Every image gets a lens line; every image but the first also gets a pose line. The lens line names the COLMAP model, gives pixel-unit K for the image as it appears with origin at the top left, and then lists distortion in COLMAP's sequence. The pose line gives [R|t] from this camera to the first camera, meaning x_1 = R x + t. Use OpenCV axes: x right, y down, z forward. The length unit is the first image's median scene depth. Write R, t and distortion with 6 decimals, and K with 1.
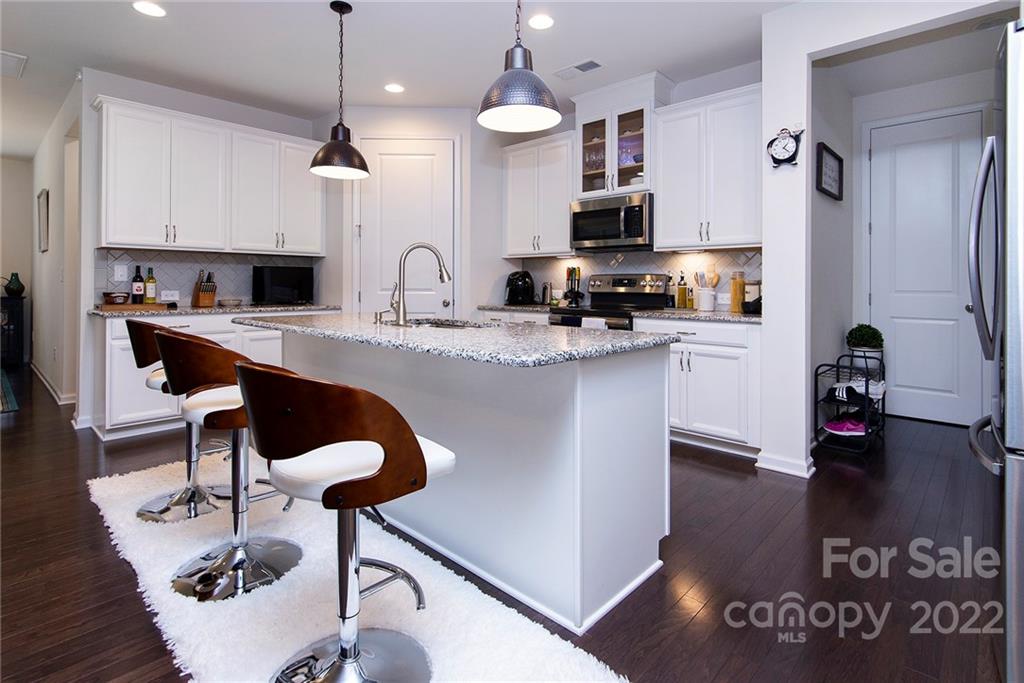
lens RADIAL K [[494.3, 0, 517.8], [0, 494.3, 342.3], [0, 0, 1]] dist [-0.003989, 0.000800]
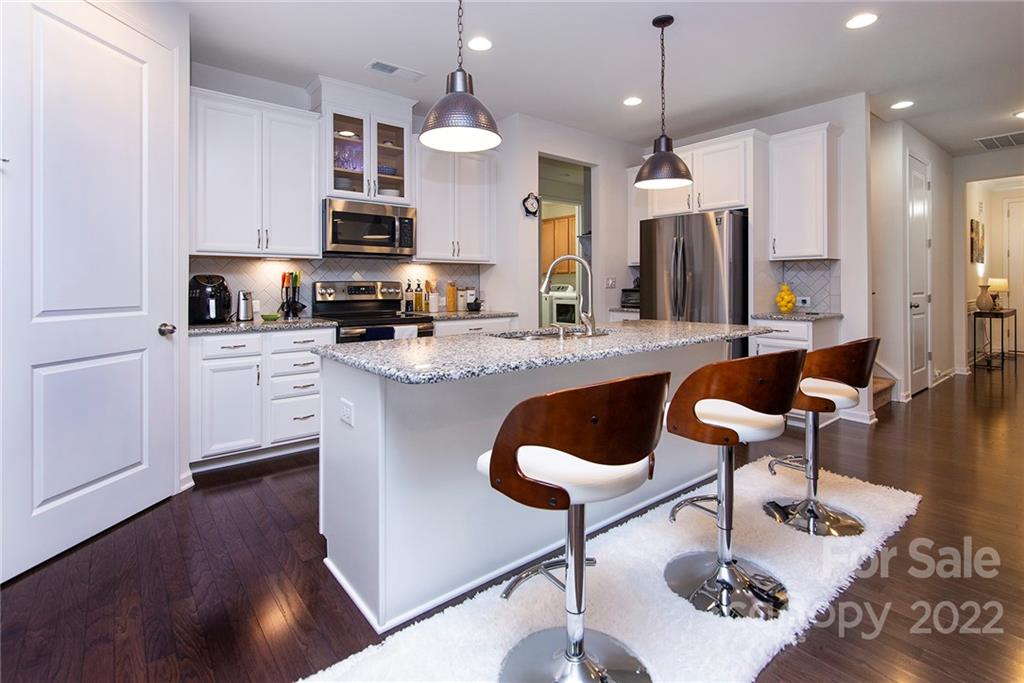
lens RADIAL K [[494.3, 0, 520.7], [0, 494.3, 339.1], [0, 0, 1]] dist [-0.003989, 0.000800]
pose [[0.117802, -0.109244, 0.987010, -0.782762], [0.126439, 0.987491, 0.094207, -0.084649], [-0.984955, 0.113699, 0.130142, 0.626983]]
